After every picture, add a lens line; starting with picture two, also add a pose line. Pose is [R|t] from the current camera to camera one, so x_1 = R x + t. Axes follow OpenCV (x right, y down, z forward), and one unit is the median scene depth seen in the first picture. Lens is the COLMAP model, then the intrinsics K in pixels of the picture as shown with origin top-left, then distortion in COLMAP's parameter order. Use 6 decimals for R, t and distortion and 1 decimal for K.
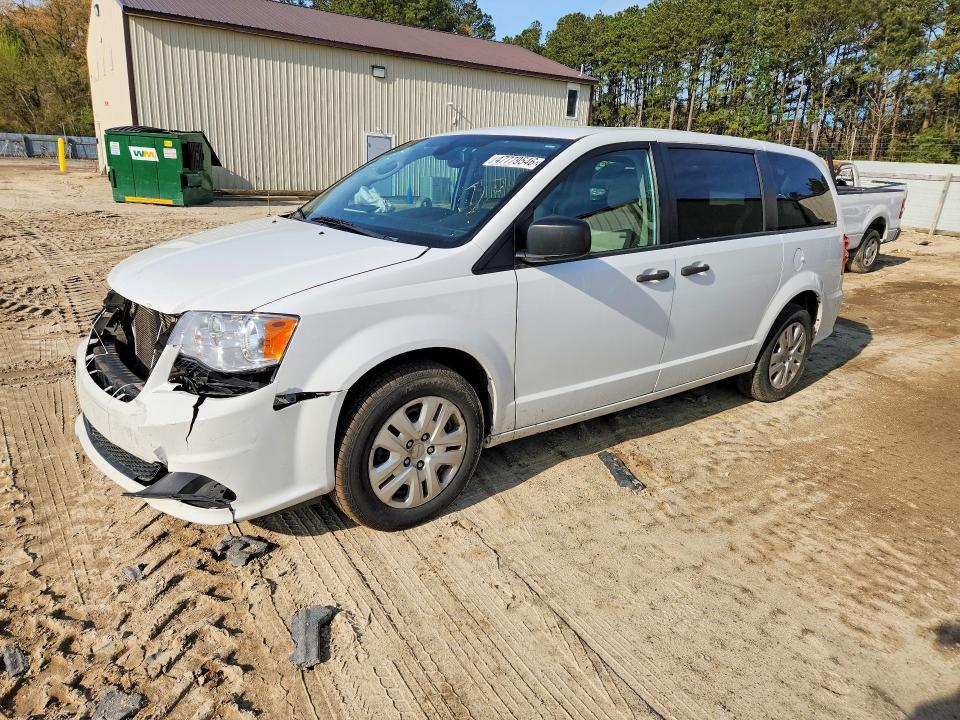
lens RADIAL K [[681.6, 0, 475.5], [0, 681.6, 362.0], [0, 0, 1]] dist [0.091245, -0.097493]
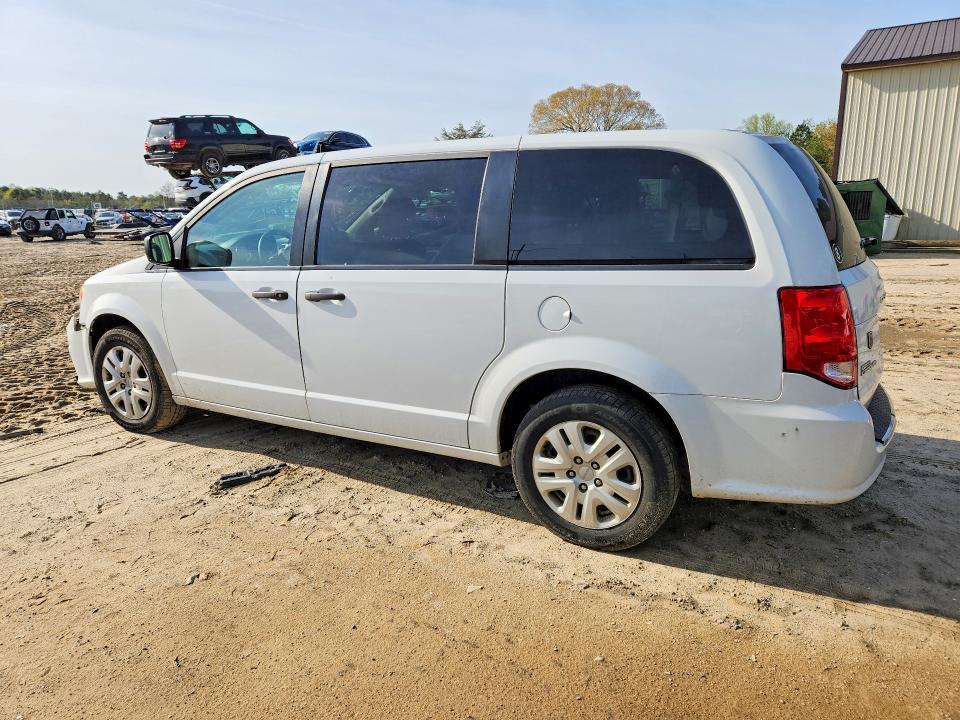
lens RADIAL K [[681.6, 0, 475.5], [0, 681.6, 362.0], [0, 0, 1]] dist [0.091245, -0.097493]
pose [[0.326465, 0.151318, -0.933018, 1.240166], [-0.231199, 0.969902, 0.076403, -0.164578], [0.916497, 0.190770, 0.351624, 0.876286]]
